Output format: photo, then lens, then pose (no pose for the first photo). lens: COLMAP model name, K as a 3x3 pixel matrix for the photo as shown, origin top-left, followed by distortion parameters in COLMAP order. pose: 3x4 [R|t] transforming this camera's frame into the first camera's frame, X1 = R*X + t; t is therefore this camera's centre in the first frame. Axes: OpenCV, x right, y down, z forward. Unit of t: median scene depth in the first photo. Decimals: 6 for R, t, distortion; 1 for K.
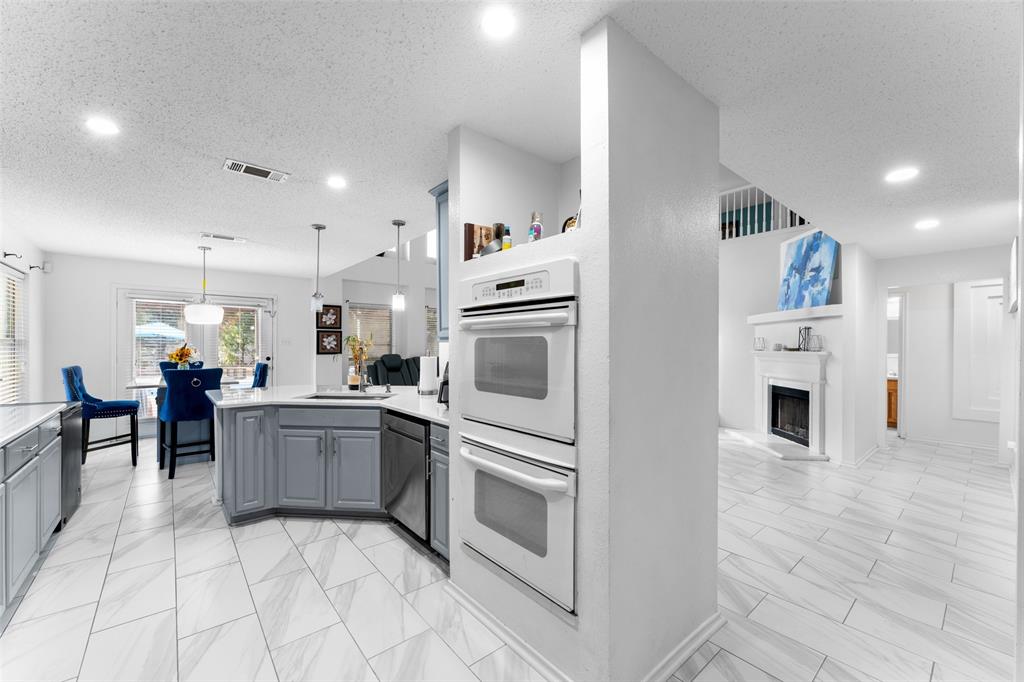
lens RADIAL K [[411.1, 0, 508.6], [0, 411.1, 345.1], [0, 0, 1]] dist [-0.008837, 0.000008]
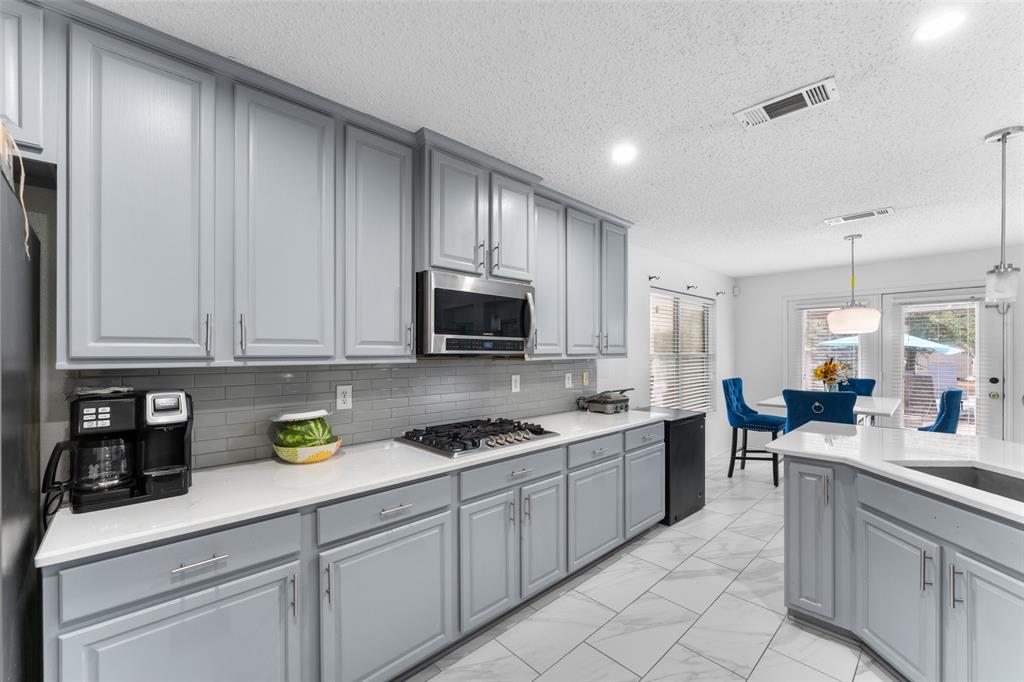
lens RADIAL K [[411.1, 0, 508.4], [0, 411.1, 351.6], [0, 0, 1]] dist [-0.008837, 0.000008]
pose [[0.043925, -0.003678, -0.999028, 0.014228], [0.002668, 0.999990, -0.003564, -0.019559], [0.999031, -0.002509, 0.043934, 0.382036]]
